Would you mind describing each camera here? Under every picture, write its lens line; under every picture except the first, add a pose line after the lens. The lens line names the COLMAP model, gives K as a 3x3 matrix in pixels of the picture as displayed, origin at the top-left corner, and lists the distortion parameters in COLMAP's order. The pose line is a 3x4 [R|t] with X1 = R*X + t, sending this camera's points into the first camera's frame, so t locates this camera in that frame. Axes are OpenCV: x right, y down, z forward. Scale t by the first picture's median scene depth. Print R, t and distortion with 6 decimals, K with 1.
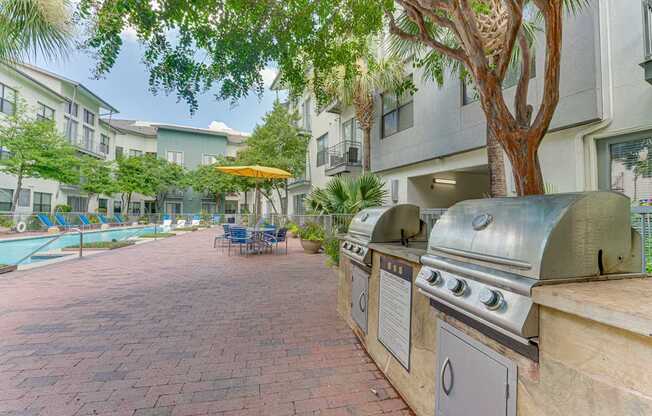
lens RADIAL K [[264.6, 0, 326.0], [0, 264.6, 208.0], [0, 0, 1]] dist [-0.017216, -0.000279]
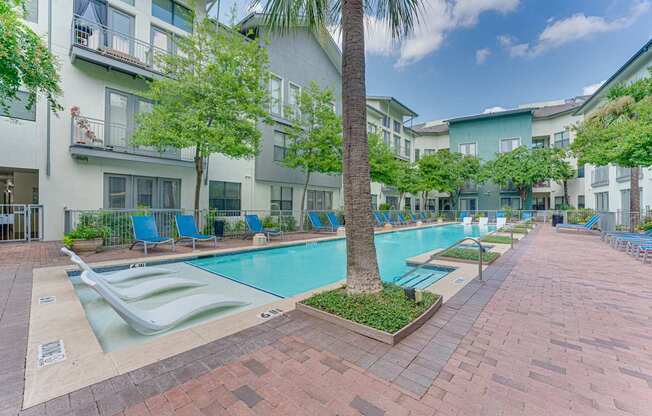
lens RADIAL K [[264.6, 0, 326.0], [0, 264.6, 208.0], [0, 0, 1]] dist [-0.017216, -0.000279]
pose [[0.579744, -0.012511, -0.814702, -0.132485], [0.026117, 0.999654, 0.003234, -0.002881], [0.814380, -0.023153, 0.579870, 0.058216]]
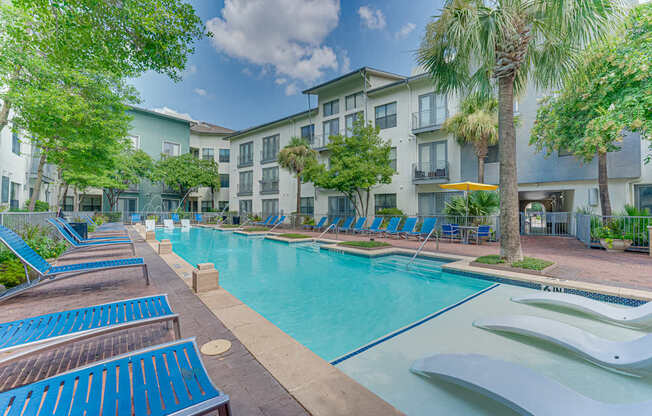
lens RADIAL K [[264.6, 0, 326.0], [0, 264.6, 208.0], [0, 0, 1]] dist [-0.017216, -0.000279]
pose [[0.904089, 0.007621, 0.427277, -0.440611], [-0.013131, 0.999864, 0.009949, -0.007147], [-0.427143, -0.014606, 0.904066, 0.012233]]
